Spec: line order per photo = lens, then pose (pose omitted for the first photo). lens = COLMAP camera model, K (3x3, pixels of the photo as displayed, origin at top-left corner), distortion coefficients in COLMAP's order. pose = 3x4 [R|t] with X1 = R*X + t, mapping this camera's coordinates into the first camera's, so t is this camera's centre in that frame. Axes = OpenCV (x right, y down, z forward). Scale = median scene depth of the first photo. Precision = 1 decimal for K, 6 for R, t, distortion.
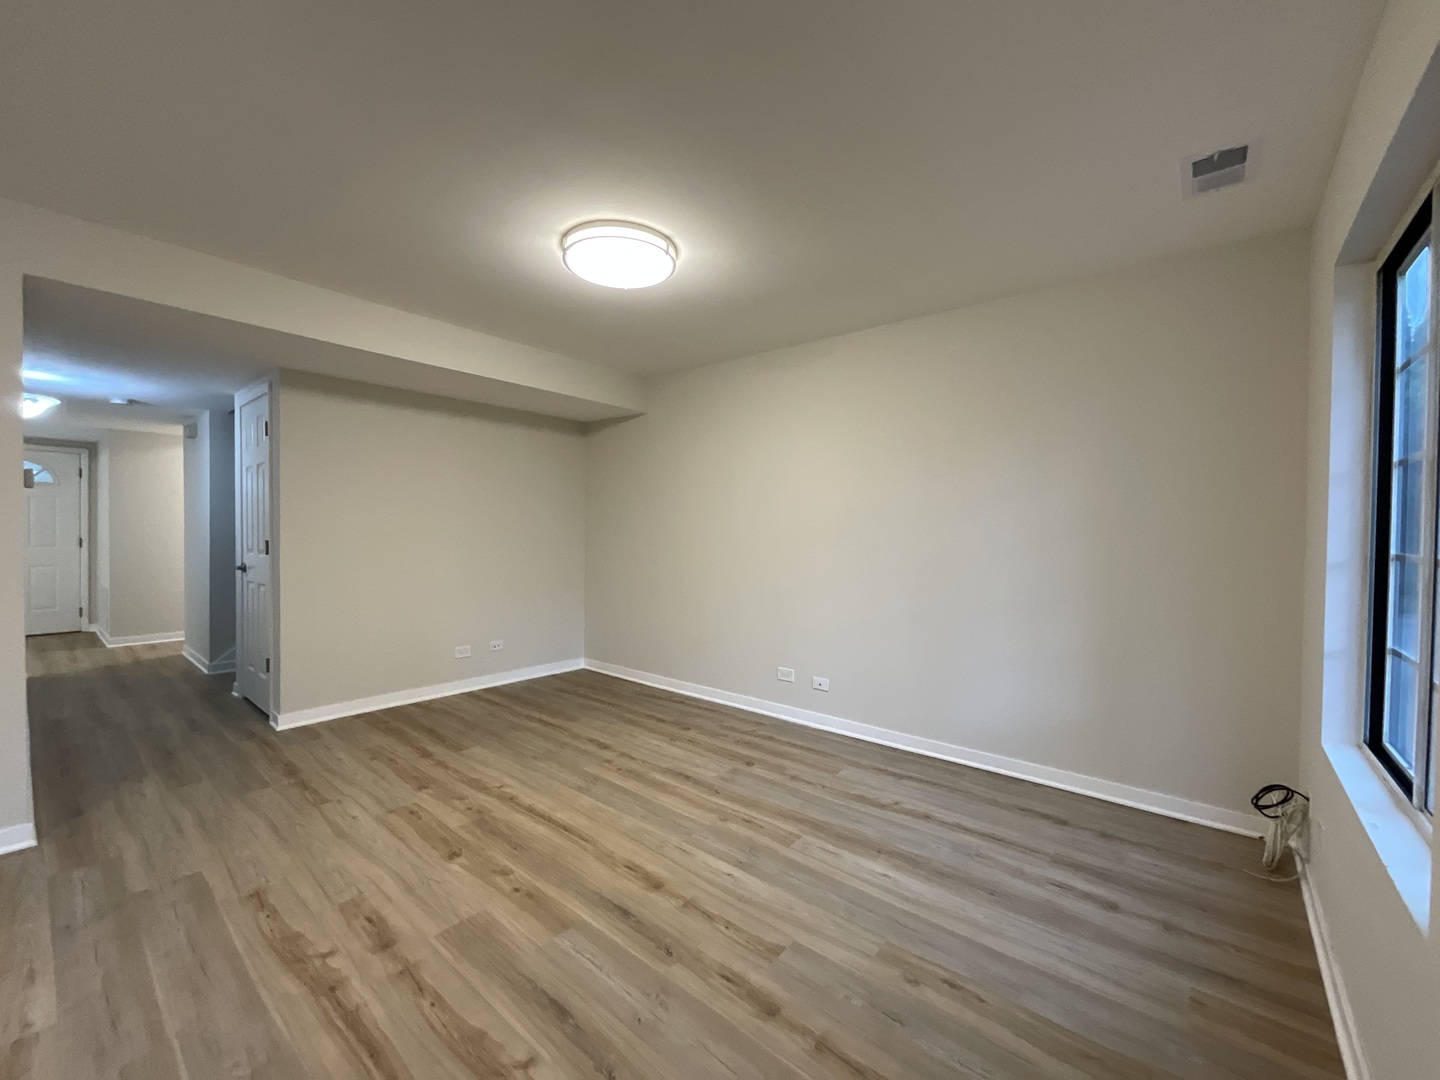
lens RADIAL K [[587.3, 0, 711.4], [0, 587.3, 542.2], [0, 0, 1]] dist [-0.001561, 0.000893]
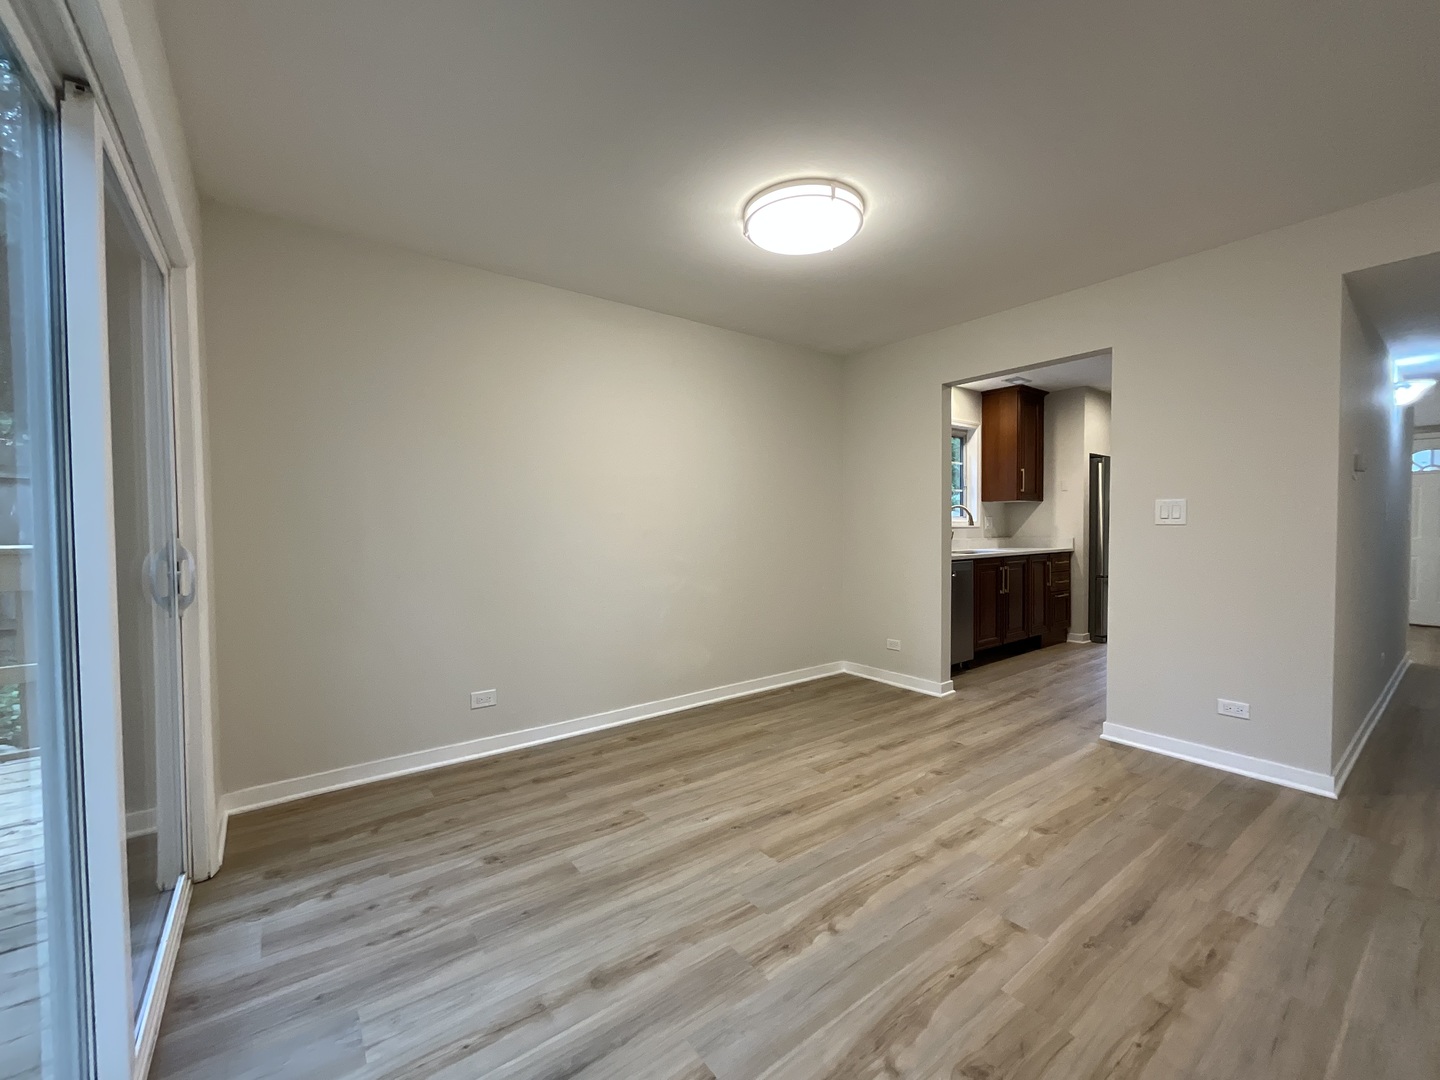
lens RADIAL K [[587.3, 0, 722.8], [0, 587.3, 541.8], [0, 0, 1]] dist [-0.001561, 0.000893]
pose [[-0.215061, 0.019496, -0.976406, 0.148532], [-0.012376, 0.999666, 0.022686, 0.028191], [0.976522, 0.016963, -0.214748, 0.115550]]
